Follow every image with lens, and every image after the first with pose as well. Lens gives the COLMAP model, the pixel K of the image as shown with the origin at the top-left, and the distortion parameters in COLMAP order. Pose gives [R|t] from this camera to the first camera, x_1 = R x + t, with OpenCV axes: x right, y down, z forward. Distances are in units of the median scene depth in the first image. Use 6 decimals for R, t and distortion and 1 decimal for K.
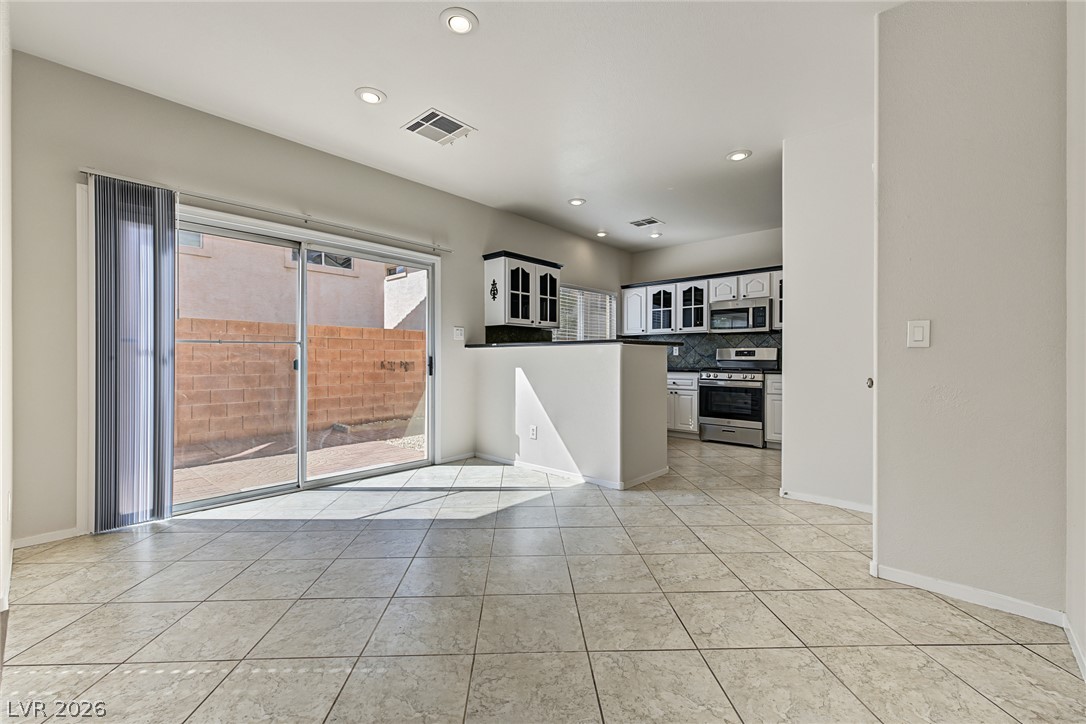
lens RADIAL K [[462.5, 0, 544.5], [0, 462.5, 358.8], [0, 0, 1]] dist [0.008758, -0.002680]
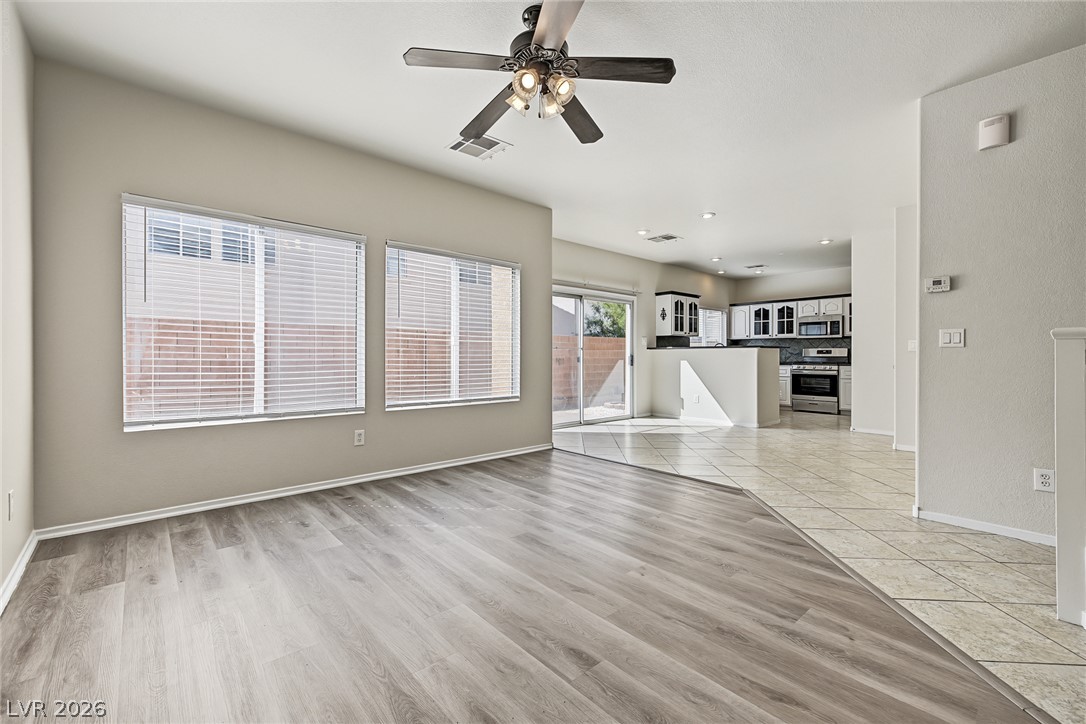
lens RADIAL K [[462.5, 0, 536.7], [0, 462.5, 355.6], [0, 0, 1]] dist [0.008758, -0.002680]
pose [[0.993403, -0.001136, -0.114666, -0.332584], [0.001543, 0.999993, 0.003462, -0.006985], [0.114661, -0.003616, 0.993398, -0.620178]]
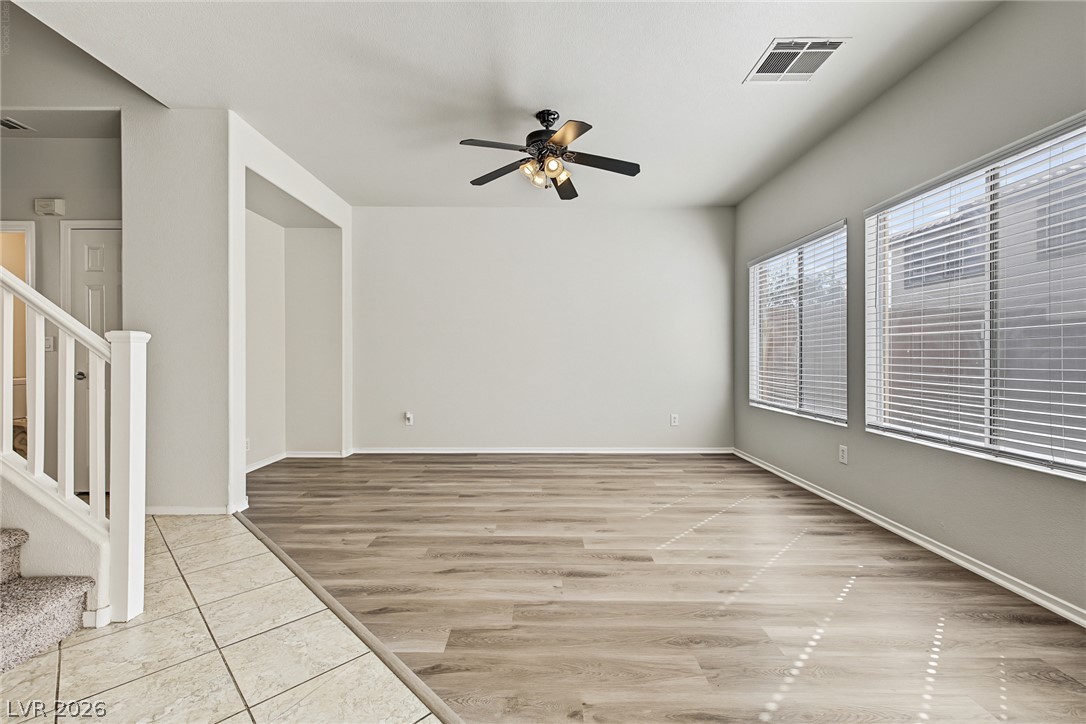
lens RADIAL K [[462.5, 0, 534.0], [0, 462.5, 357.6], [0, 0, 1]] dist [0.008758, -0.002680]
pose [[-0.749035, -0.003982, -0.662519, 0.022477], [-0.002674, 0.999992, -0.002987, -0.003957], [0.662525, -0.000465, -0.749039, 0.229977]]
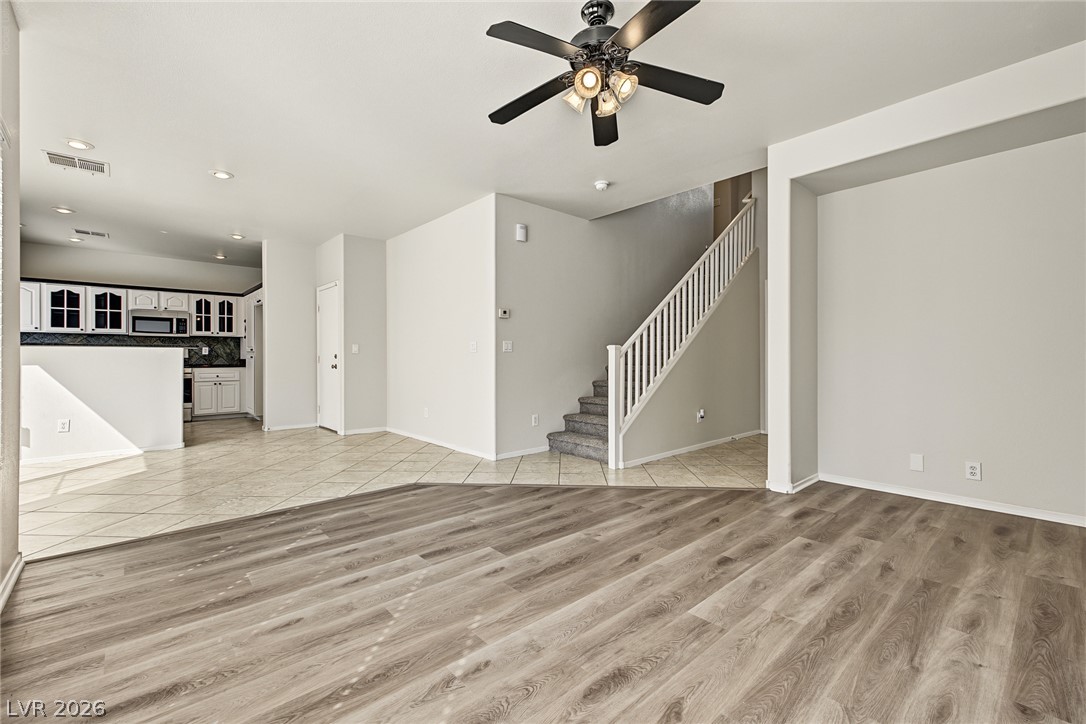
lens RADIAL K [[462.5, 0, 545.6], [0, 462.5, 352.1], [0, 0, 1]] dist [0.008758, -0.002680]
pose [[0.098393, 0.006298, 0.995128, -0.797439], [-0.001967, 0.999979, -0.006134, -0.007709], [-0.995146, -0.001354, 0.098404, -0.192937]]
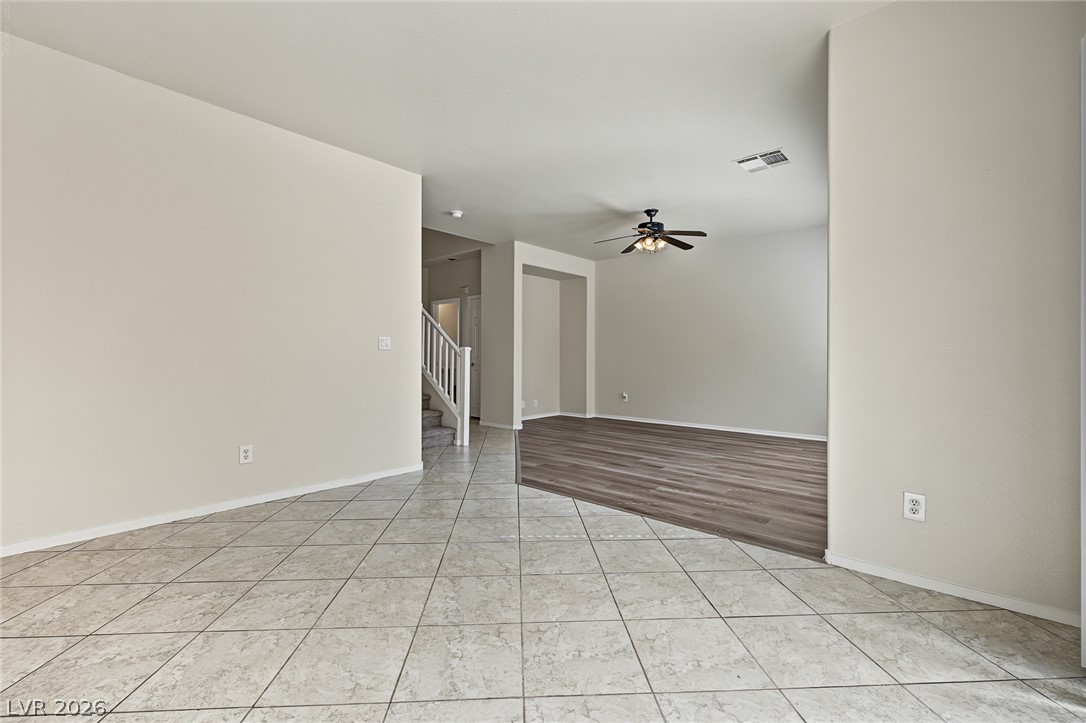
lens RADIAL K [[462.5, 0, 546.7], [0, 462.5, 355.6], [0, 0, 1]] dist [0.008758, -0.002680]
pose [[-0.999717, -0.006324, -0.022952, -0.134091], [-0.006131, 0.999946, -0.008436, 0.002756], [0.023004, -0.008293, -0.999701, 0.775167]]
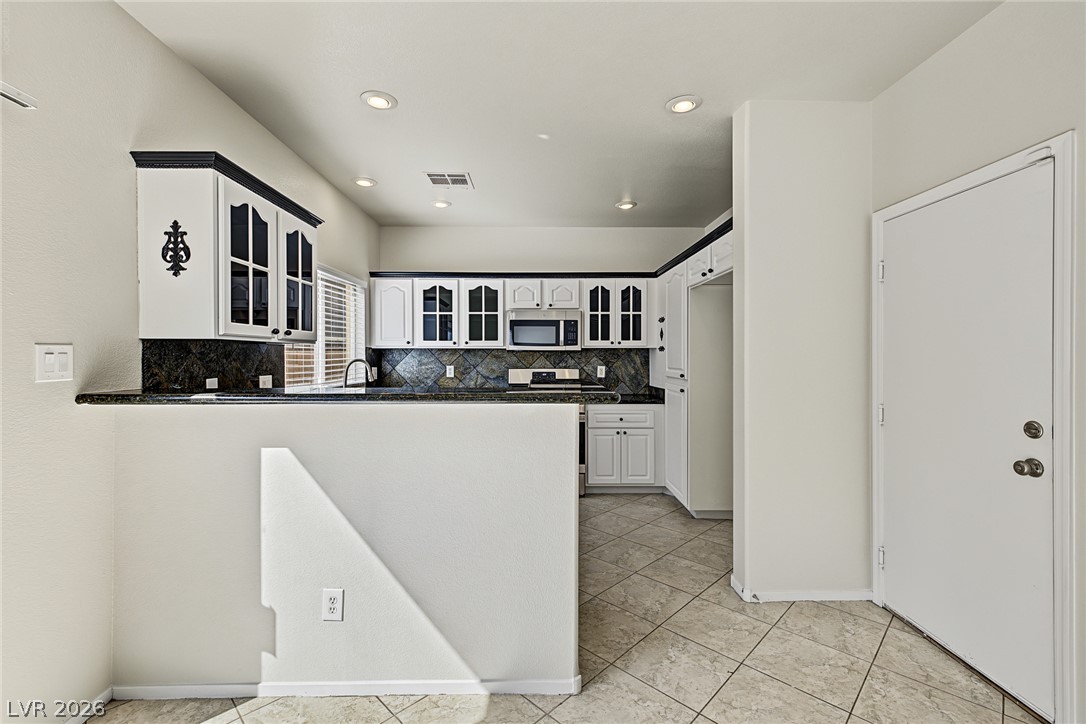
lens RADIAL K [[462.5, 0, 532.4], [0, 462.5, 360.0], [0, 0, 1]] dist [0.008758, -0.002680]
pose [[0.737399, -0.008853, 0.675399, -0.138248], [-0.000823, 0.999902, 0.014006, -0.054777], [-0.675457, -0.010884, 0.737319, 0.457800]]
